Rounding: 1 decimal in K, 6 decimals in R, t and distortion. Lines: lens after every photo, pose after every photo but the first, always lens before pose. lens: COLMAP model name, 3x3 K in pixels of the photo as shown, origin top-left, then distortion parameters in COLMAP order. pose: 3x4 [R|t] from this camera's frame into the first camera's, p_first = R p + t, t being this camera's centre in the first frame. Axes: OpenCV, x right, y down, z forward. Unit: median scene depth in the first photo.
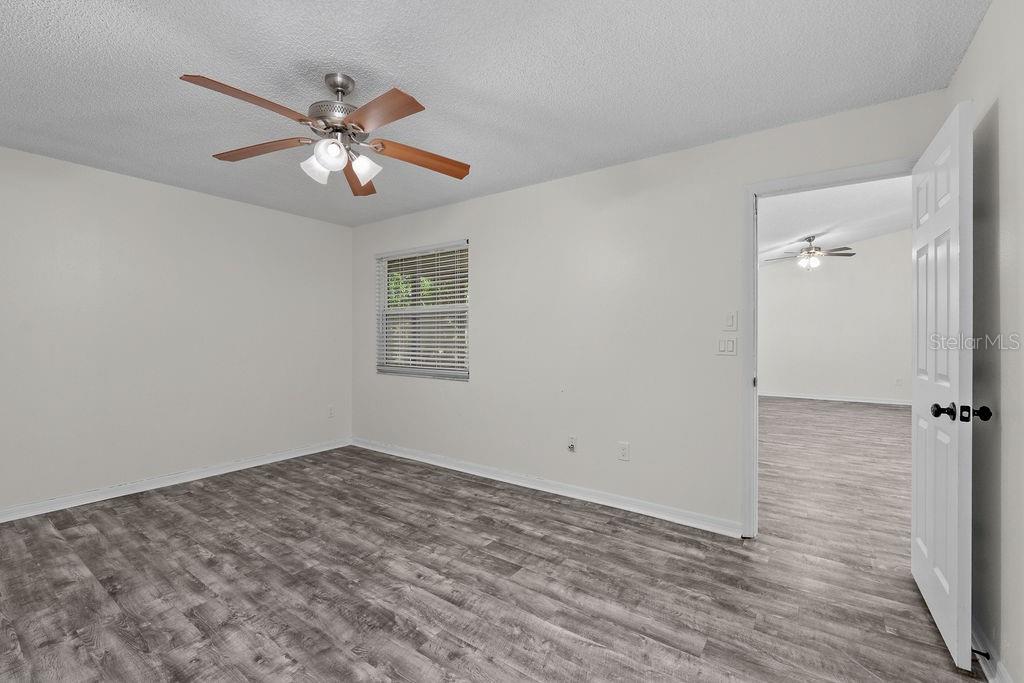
lens RADIAL K [[428.2, 0, 513.2], [0, 428.2, 339.2], [0, 0, 1]] dist [-0.009942, 0.000370]
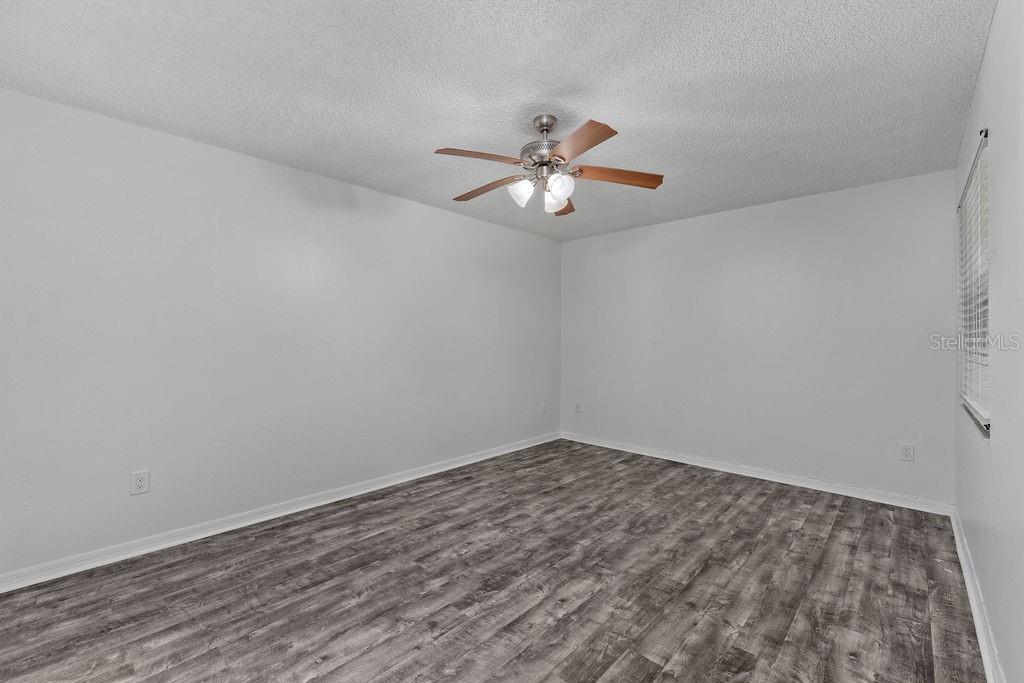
lens RADIAL K [[428.2, 0, 513.2], [0, 428.2, 339.2], [0, 0, 1]] dist [-0.009942, 0.000370]
pose [[-0.137365, -0.005710, -0.990504, 0.575527], [-0.009275, 0.999947, -0.004478, -0.001837], [0.990477, 0.008572, -0.137411, 0.826212]]
